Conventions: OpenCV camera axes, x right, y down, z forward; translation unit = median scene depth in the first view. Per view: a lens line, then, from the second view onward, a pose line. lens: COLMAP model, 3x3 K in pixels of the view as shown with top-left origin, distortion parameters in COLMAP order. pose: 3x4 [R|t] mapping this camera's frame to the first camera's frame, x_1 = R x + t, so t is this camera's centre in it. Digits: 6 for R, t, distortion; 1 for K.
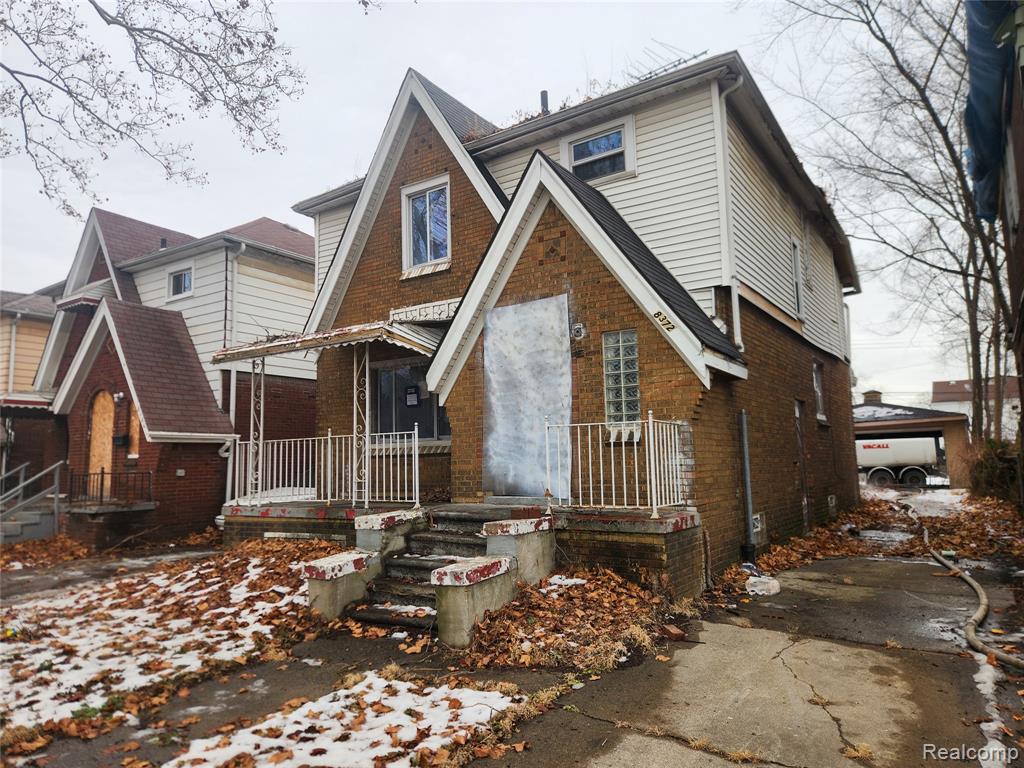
lens RADIAL K [[683.2, 0, 506.2], [0, 683.2, 387.9], [0, 0, 1]] dist [0.055295, -0.039432]
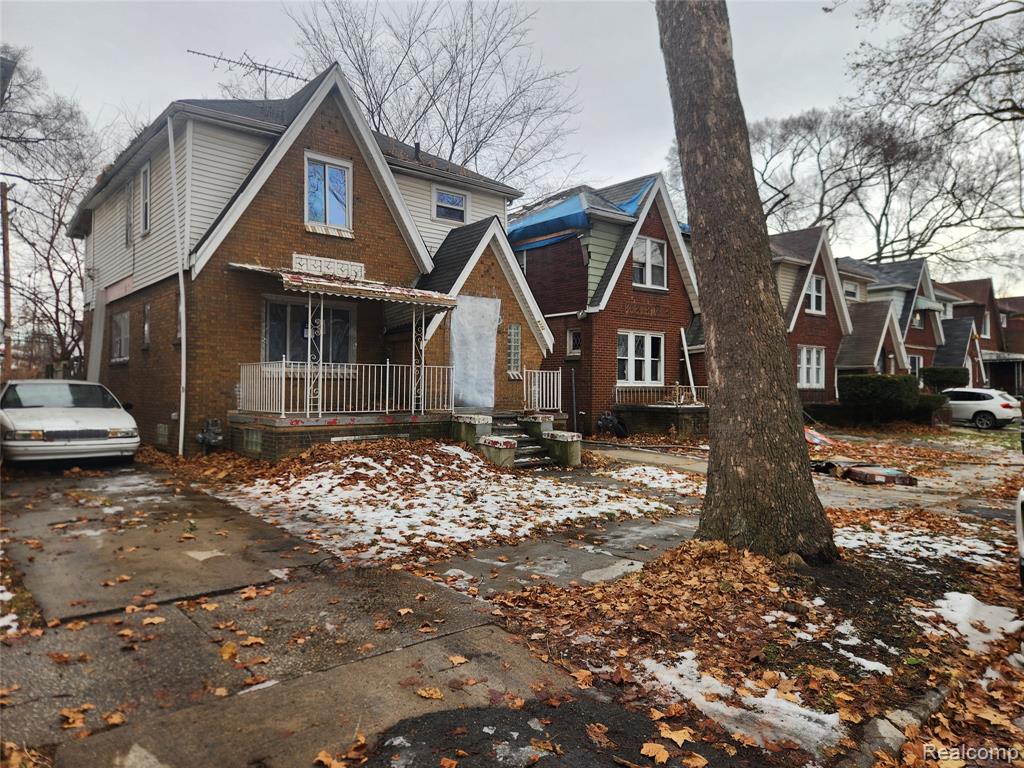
lens RADIAL K [[683.2, 0, 519.9], [0, 683.2, 383.5], [0, 0, 1]] dist [0.055295, -0.039432]
pose [[0.253281, 0.033467, 0.966814, -1.656880], [-0.118833, 0.992909, -0.003239, 0.088671], [-0.960066, -0.114069, 0.255462, 0.429433]]
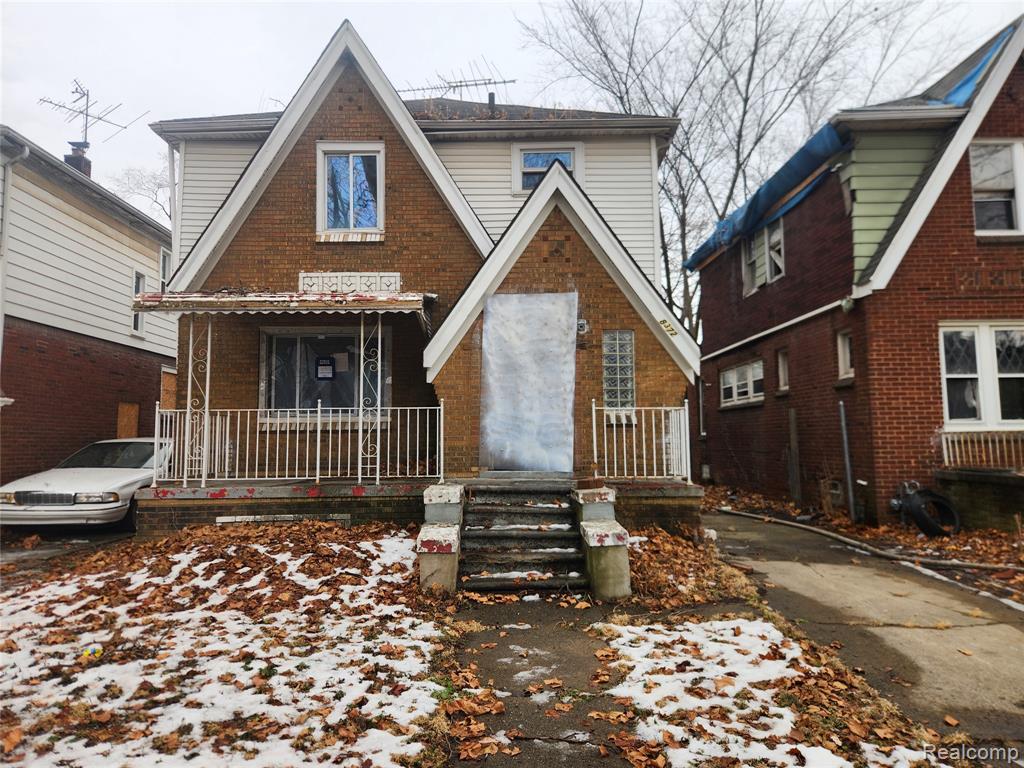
lens RADIAL K [[683.2, 0, 501.5], [0, 683.2, 381.8], [0, 0, 1]] dist [0.055295, -0.039432]
pose [[0.830230, 0.063357, 0.553808, -0.618775], [-0.072103, 0.997379, -0.006012, 0.025732], [-0.552738, -0.034940, 0.832622, 0.113249]]
